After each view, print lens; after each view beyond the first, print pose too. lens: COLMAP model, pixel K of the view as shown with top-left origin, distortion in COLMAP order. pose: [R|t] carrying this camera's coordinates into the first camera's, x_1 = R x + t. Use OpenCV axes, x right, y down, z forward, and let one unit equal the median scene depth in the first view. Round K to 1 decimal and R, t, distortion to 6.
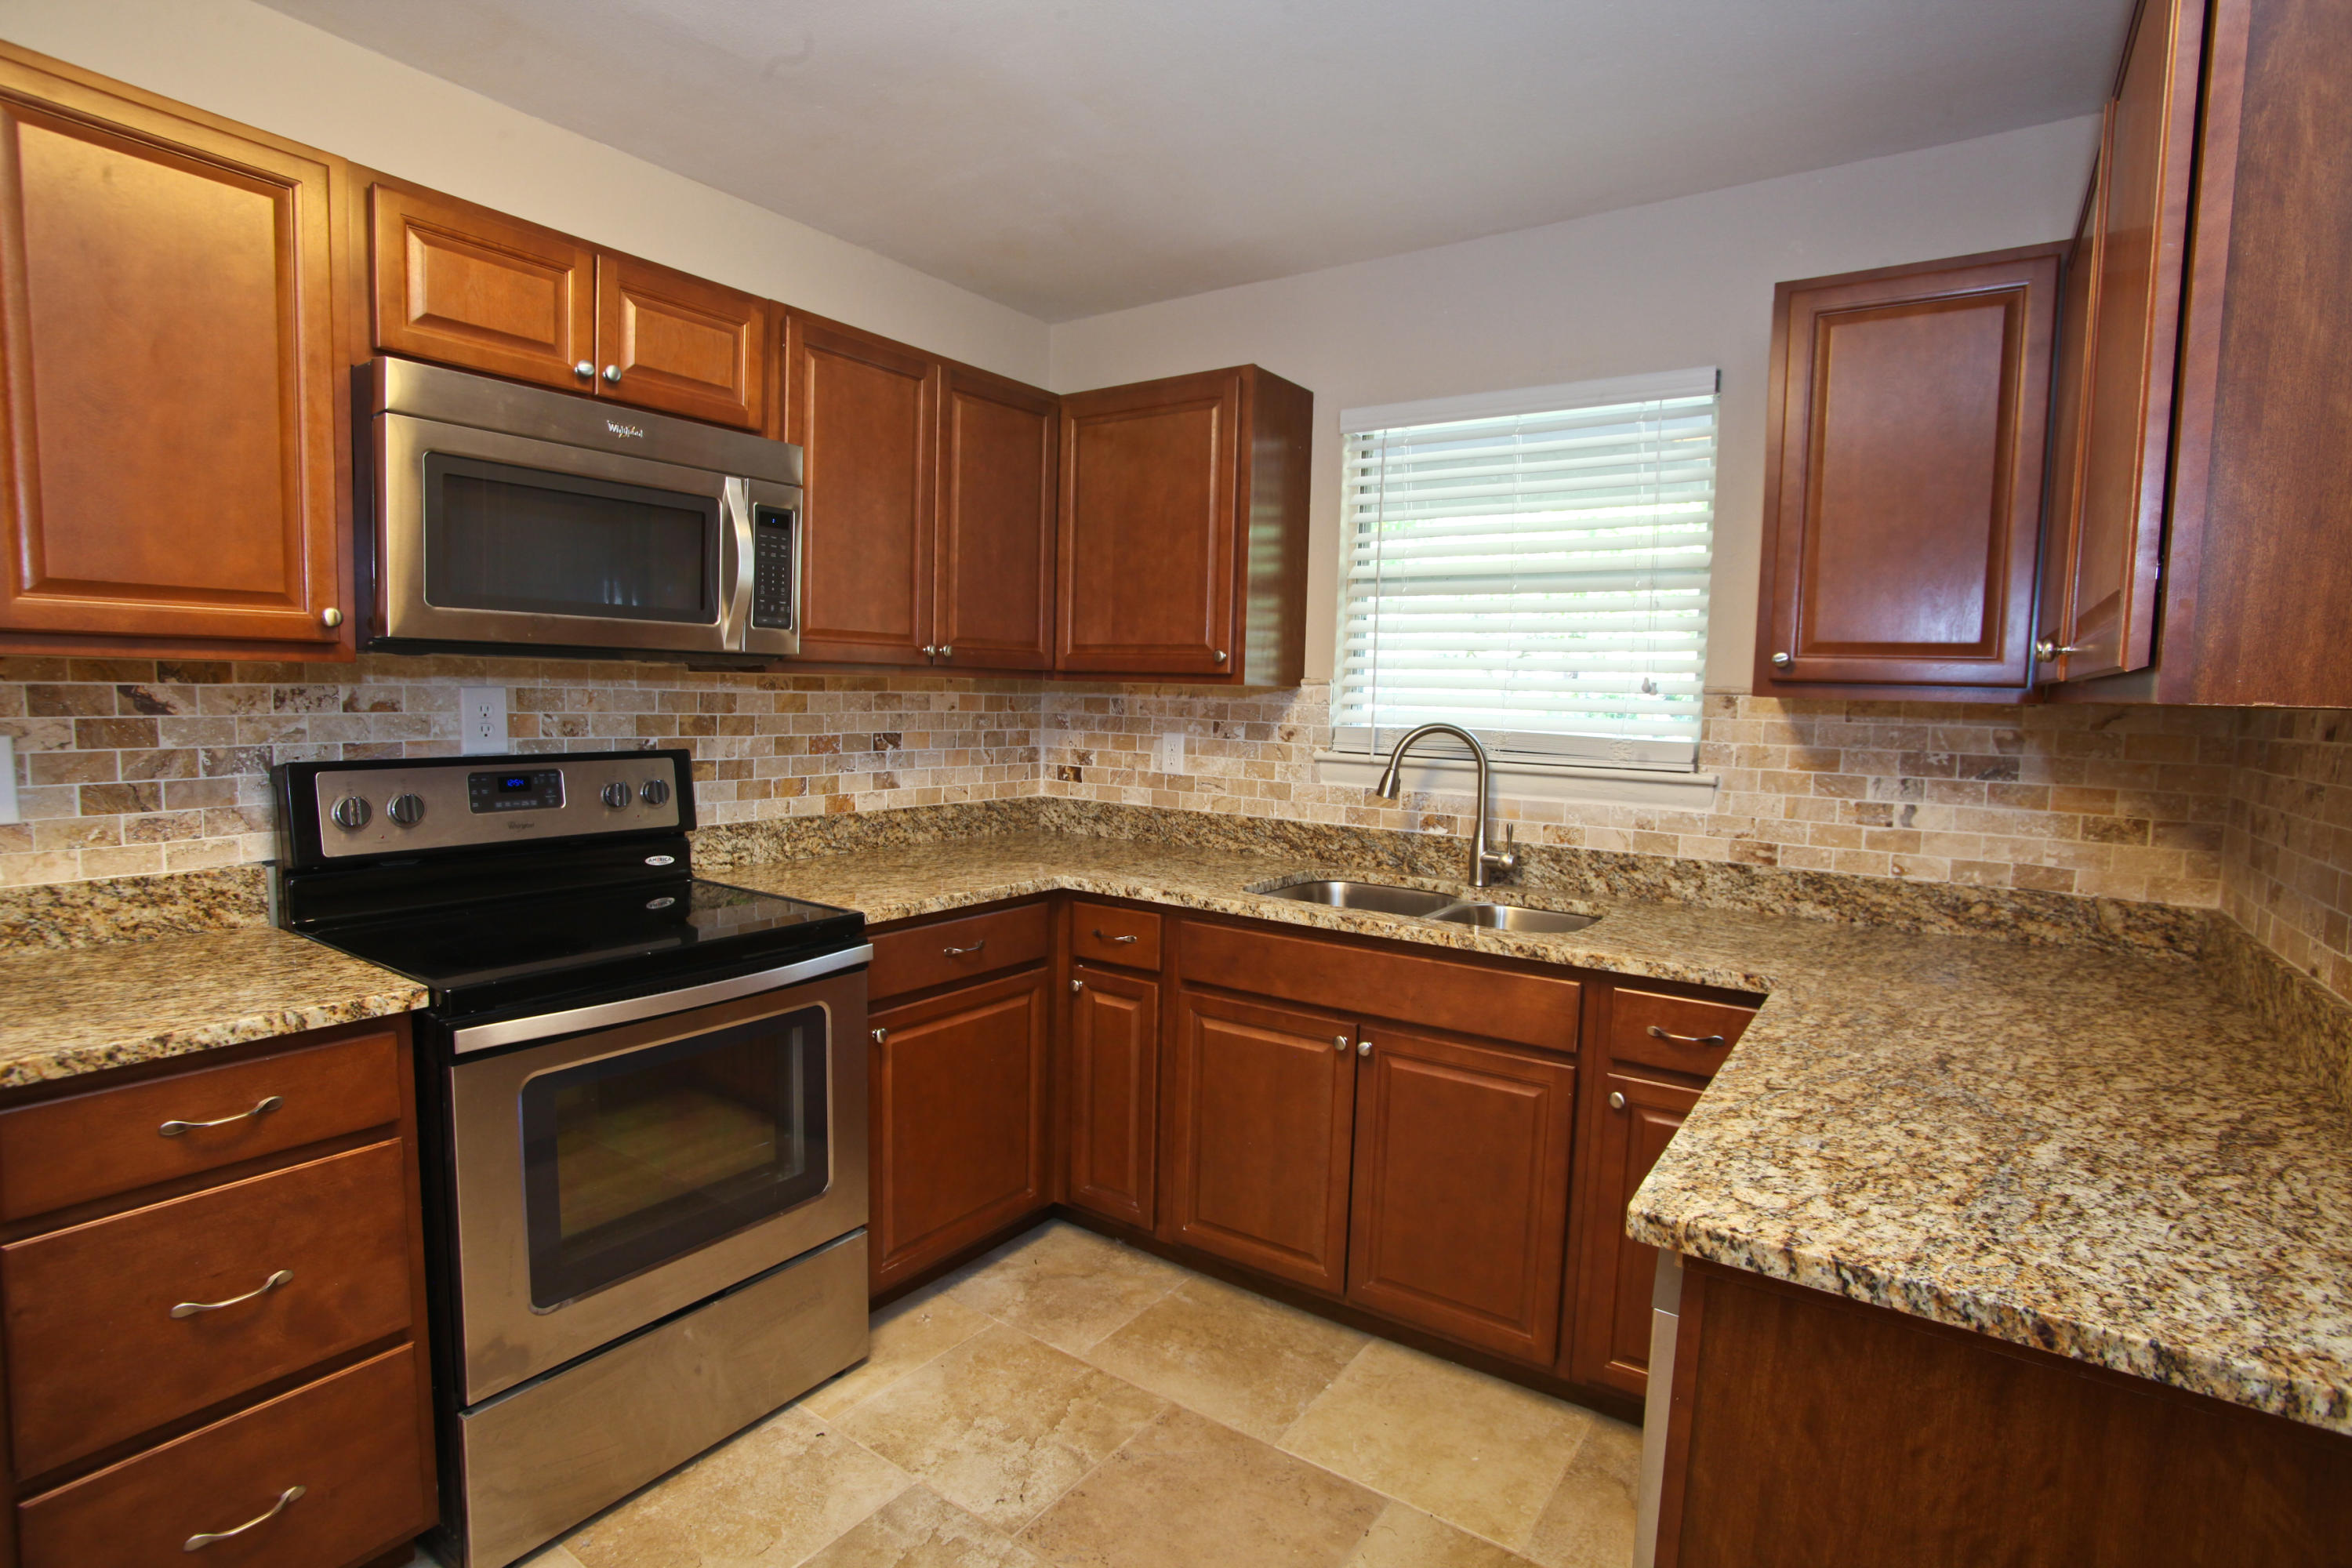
lens RADIAL K [[1170.5, 0, 1169.9], [0, 1170.5, 793.3], [0, 0, 1]] dist [-0.036038, 0.000559]
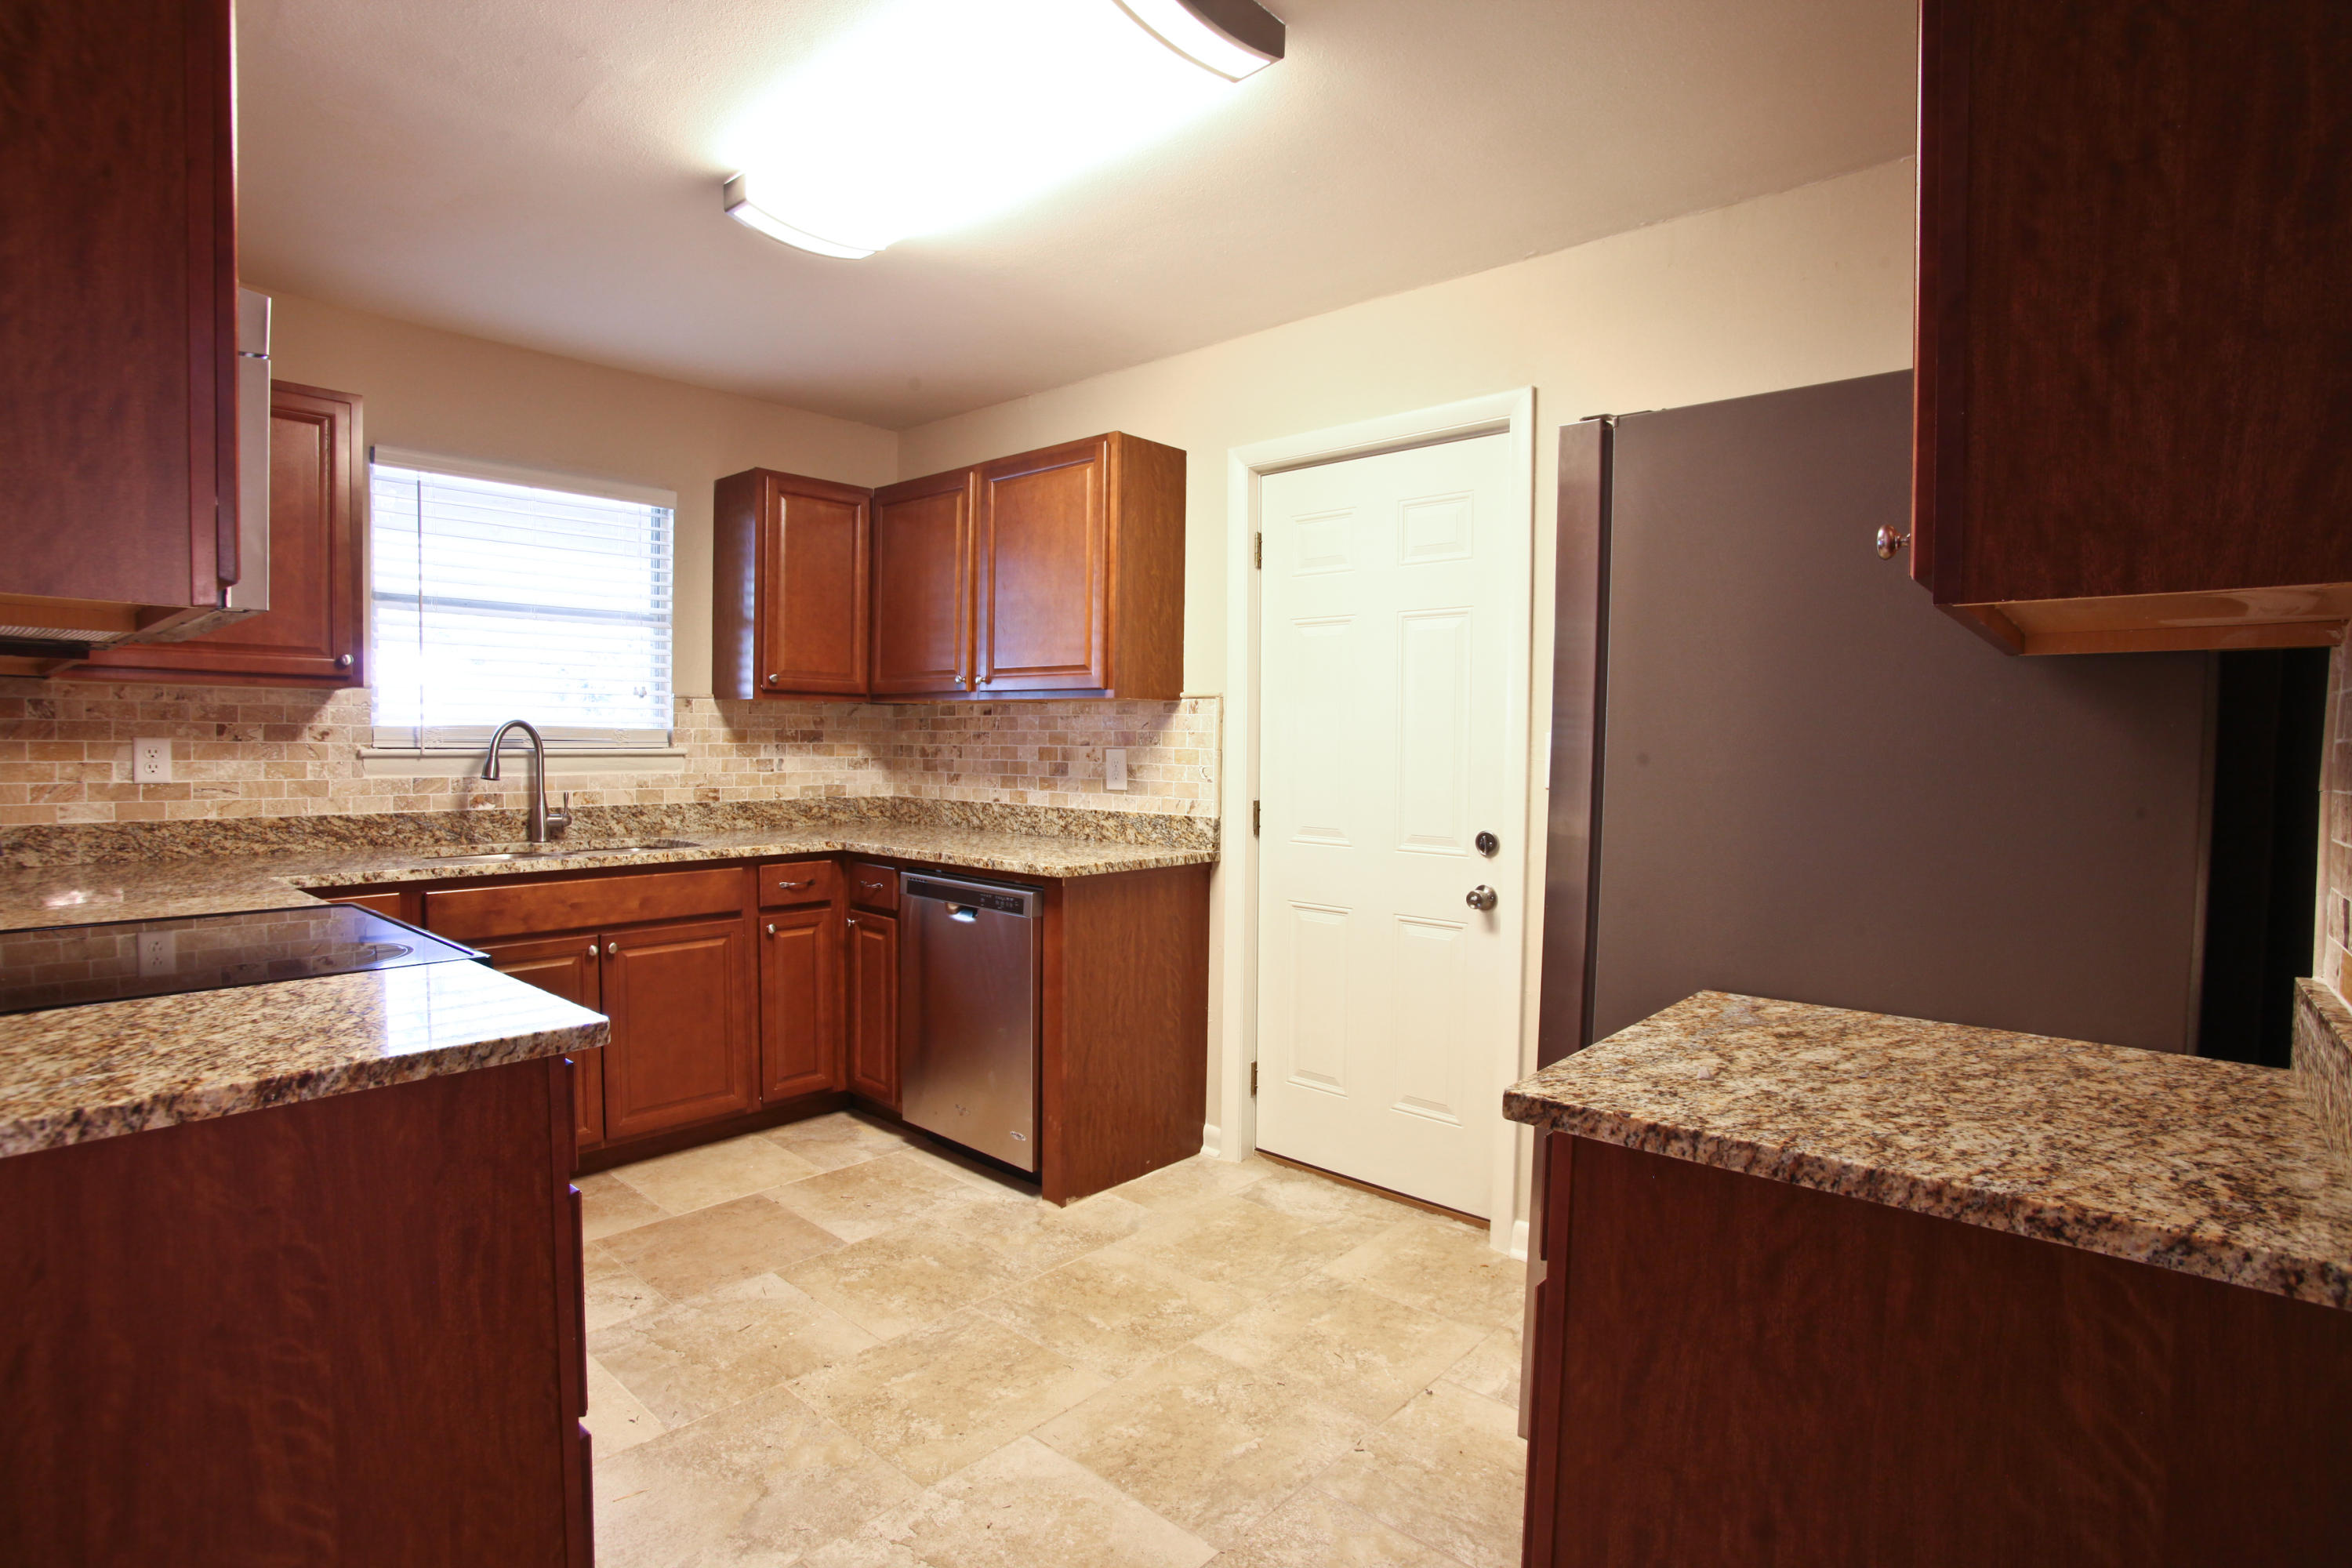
lens RADIAL K [[1170.5, 0, 1169.5], [0, 1170.5, 774.7], [0, 0, 1]] dist [-0.036038, 0.000559]
pose [[0.137214, -0.064664, 0.988429, -0.894129], [0.069919, 0.996010, 0.055453, -0.019497], [-0.988071, 0.061501, 0.141188, 0.106450]]
